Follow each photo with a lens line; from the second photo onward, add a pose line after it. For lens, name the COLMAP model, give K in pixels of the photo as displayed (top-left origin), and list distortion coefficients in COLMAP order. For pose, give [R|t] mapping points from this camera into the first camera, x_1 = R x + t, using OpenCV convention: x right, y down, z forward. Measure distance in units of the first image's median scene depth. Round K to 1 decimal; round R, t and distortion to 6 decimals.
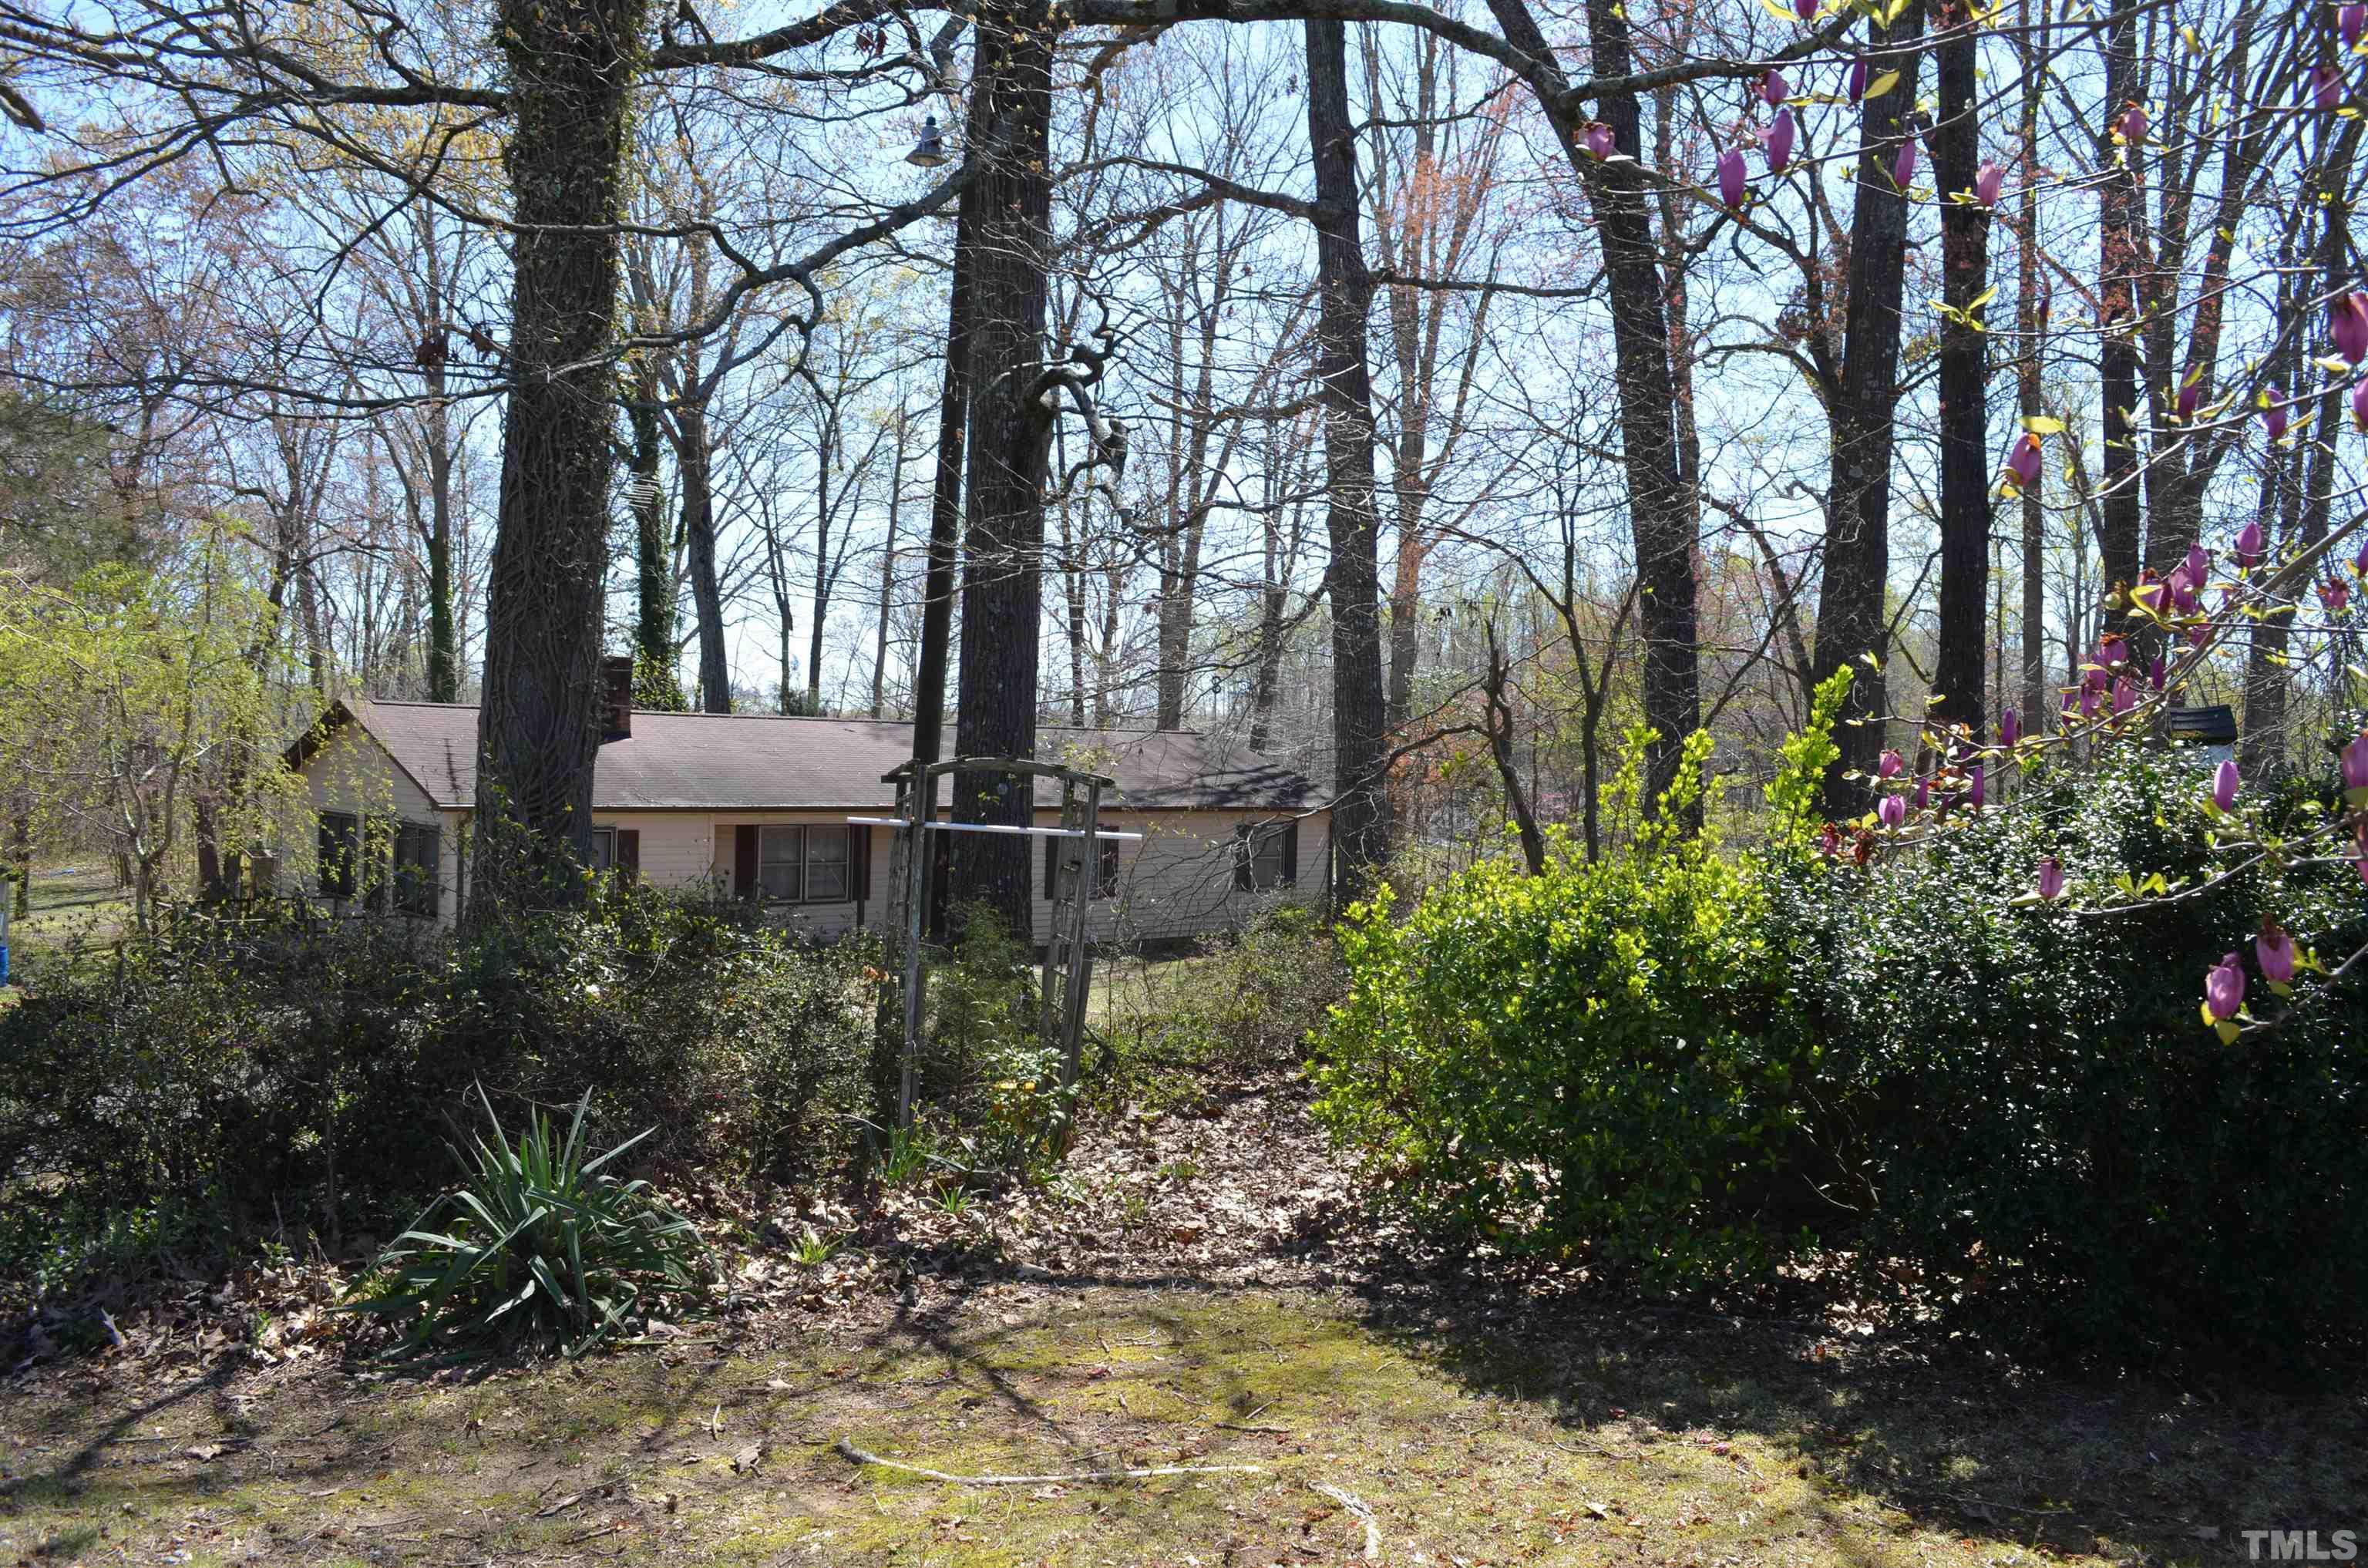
lens RADIAL K [[1853.8, 0, 1192.3], [0, 1853.8, 790.8], [0, 0, 1]] dist [-0.087479, 0.014059]
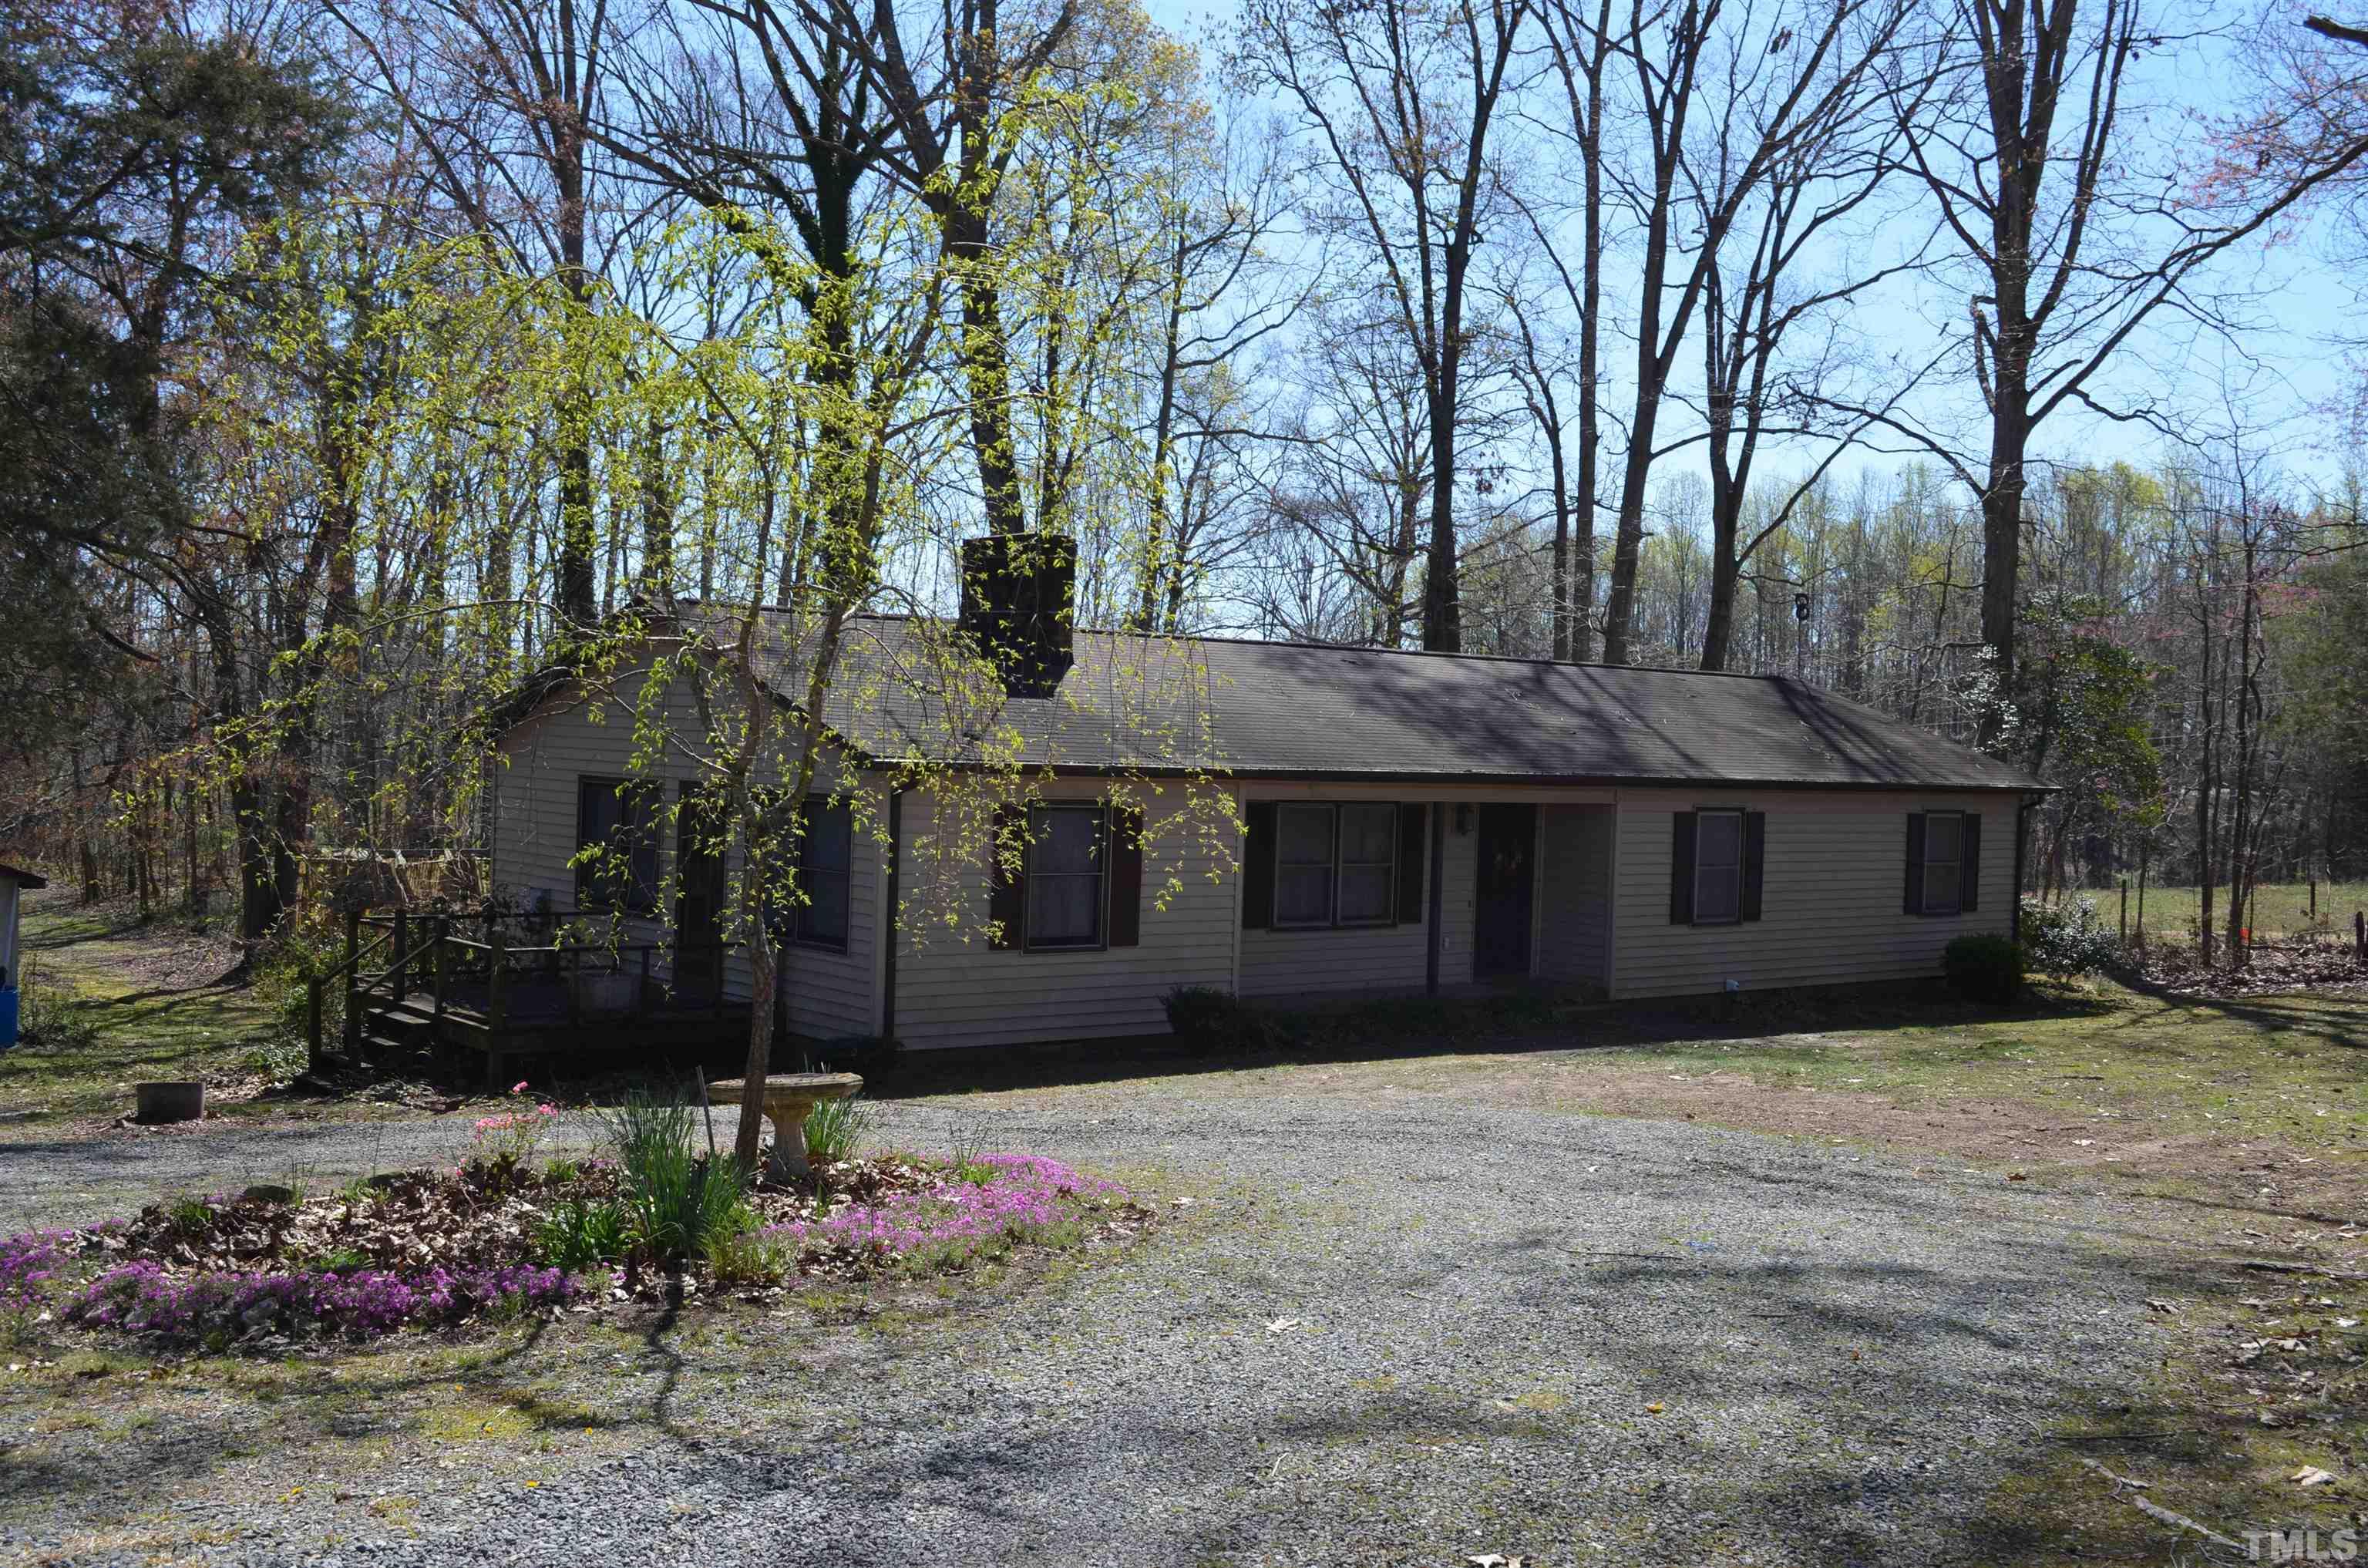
lens RADIAL K [[2363.9, 0, 1184.2], [0, 2363.9, 777.1], [0, 0, 1]] dist [-0.062160, -0.006629]
pose [[0.998539, 0.007033, -0.053576, -0.105746], [-0.007320, 0.999960, -0.005166, 0.006558], [0.053537, 0.005551, 0.998550, 0.089784]]
